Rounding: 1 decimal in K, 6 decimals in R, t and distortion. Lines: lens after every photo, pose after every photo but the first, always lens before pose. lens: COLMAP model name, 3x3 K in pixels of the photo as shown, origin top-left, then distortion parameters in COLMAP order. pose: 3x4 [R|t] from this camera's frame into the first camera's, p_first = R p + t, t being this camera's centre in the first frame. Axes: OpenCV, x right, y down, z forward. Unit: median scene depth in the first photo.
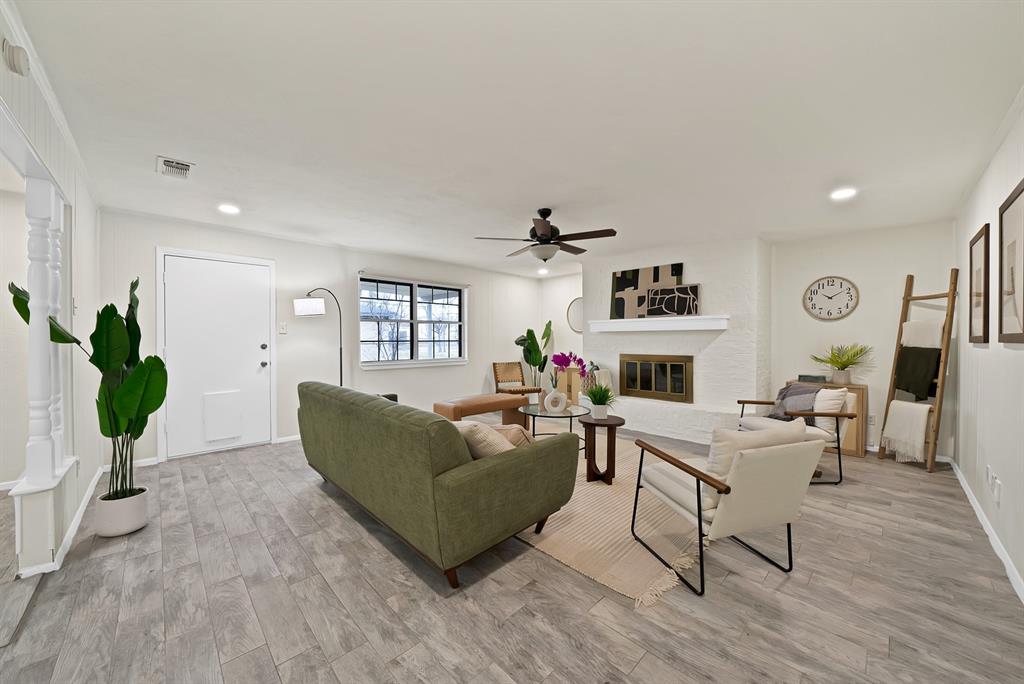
lens RADIAL K [[370.3, 0, 506.5], [0, 370.3, 340.8], [0, 0, 1]] dist [-0.019561, -0.000035]
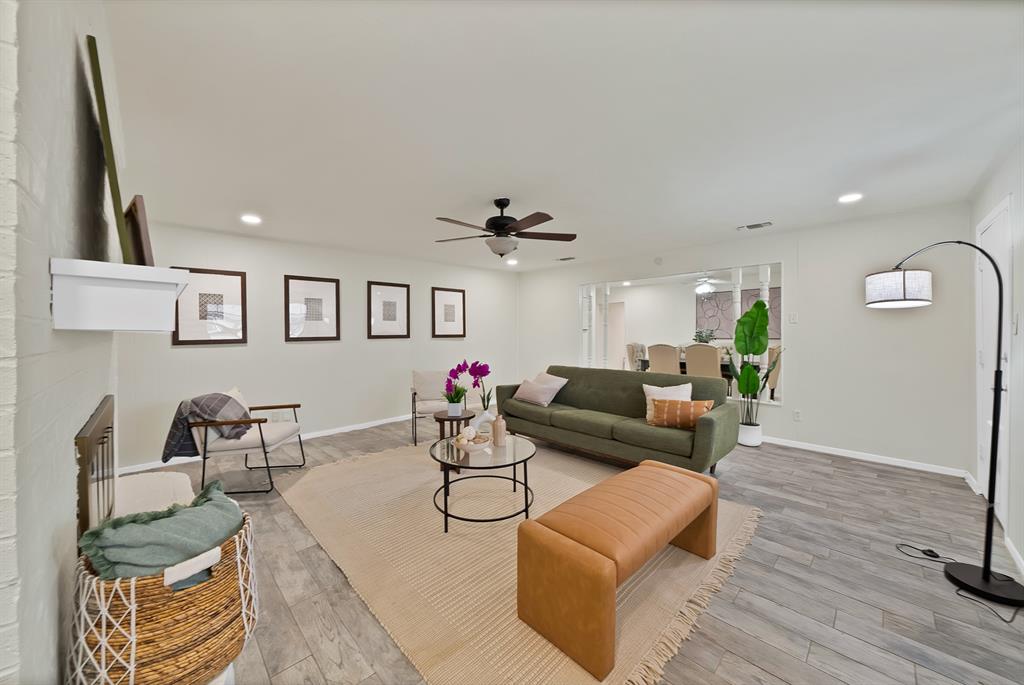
lens RADIAL K [[364.6, 0, 513.1], [0, 364.6, 349.7], [0, 0, 1]] dist [-0.020274, -0.000025]
pose [[-0.999724, 0.004884, -0.022983, 0.120482], [0.003760, 0.998806, 0.048714, -0.028927], [0.023194, 0.048614, -0.998548, 2.442566]]
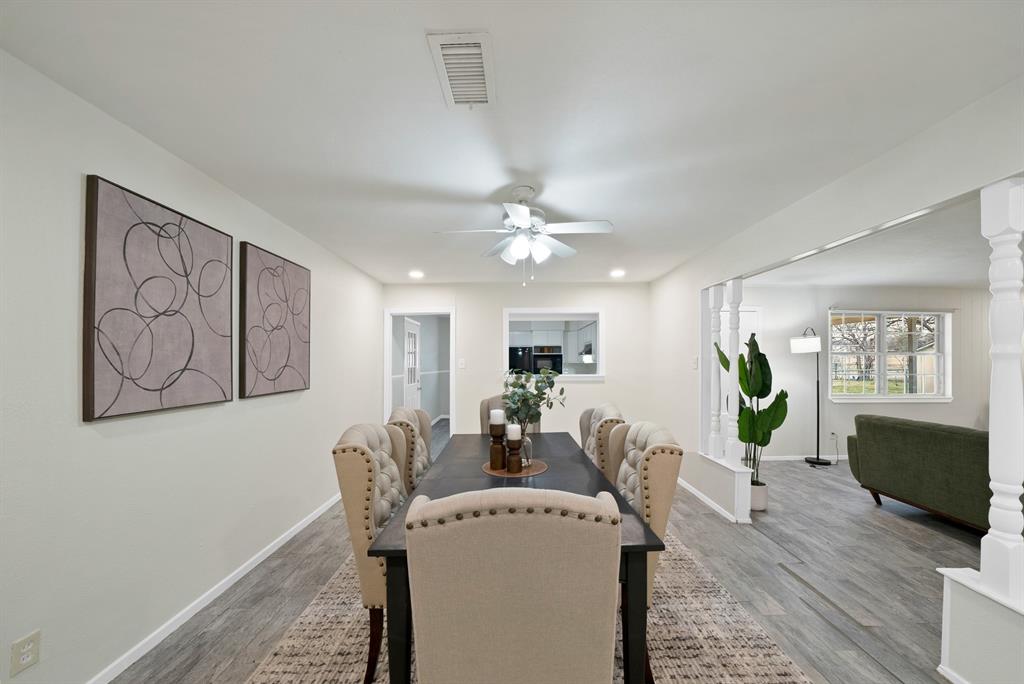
lens RADIAL K [[364.6, 0, 513.1], [0, 364.6, 349.2], [0, 0, 1]] dist [-0.020274, -0.000025]
pose [[0.727073, -0.019631, -0.686279, -0.668766], [-0.005057, 0.999411, -0.033945, -0.059499], [0.686541, 0.028151, 0.726546, -0.682490]]
